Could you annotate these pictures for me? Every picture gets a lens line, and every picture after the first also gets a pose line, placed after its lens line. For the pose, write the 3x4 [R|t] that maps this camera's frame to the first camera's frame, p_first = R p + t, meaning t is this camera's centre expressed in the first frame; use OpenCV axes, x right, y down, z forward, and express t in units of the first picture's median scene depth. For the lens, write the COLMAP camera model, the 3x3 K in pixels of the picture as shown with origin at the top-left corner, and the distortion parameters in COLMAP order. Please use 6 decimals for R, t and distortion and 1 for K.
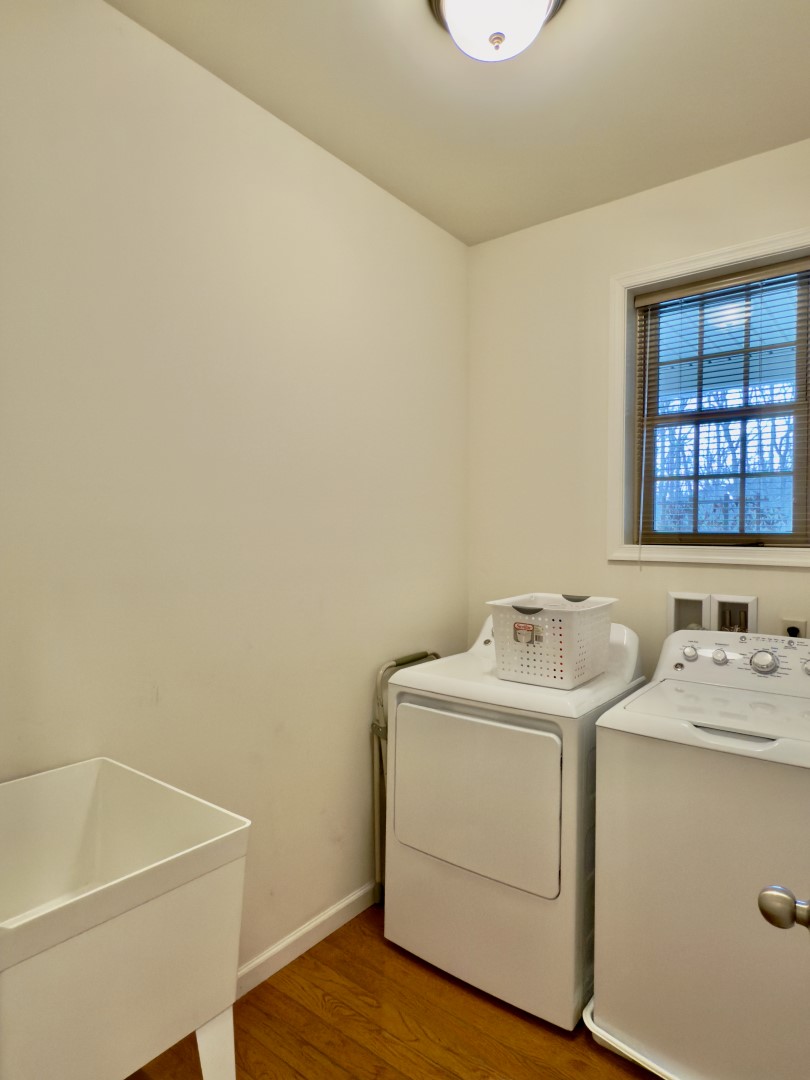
lens RADIAL K [[629.9, 0, 384.8], [0, 629.9, 533.6], [0, 0, 1]] dist [-0.000919, 0.000584]
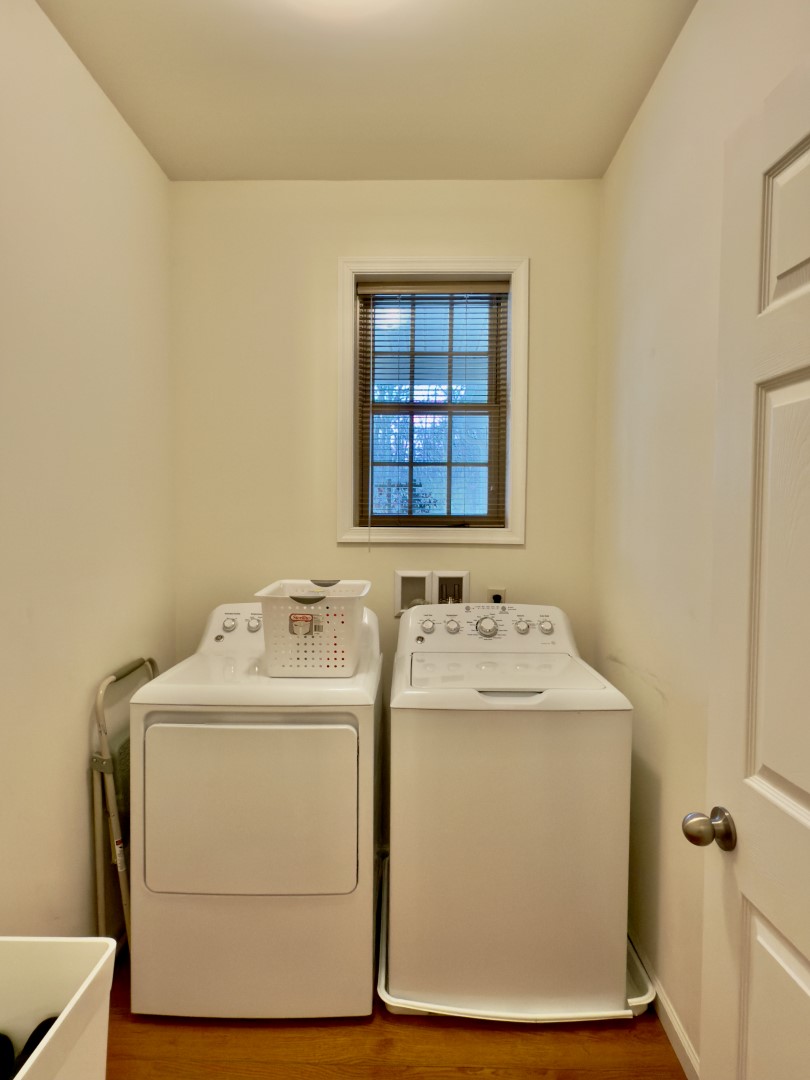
lens RADIAL K [[629.9, 0, 404.9], [0, 629.9, 540.4], [0, 0, 1]] dist [-0.000919, 0.000584]
pose [[0.794363, -0.026765, 0.606854, -0.198417], [0.002312, 0.999155, 0.041041, -0.003328], [-0.607439, -0.031199, 0.793753, 0.156304]]
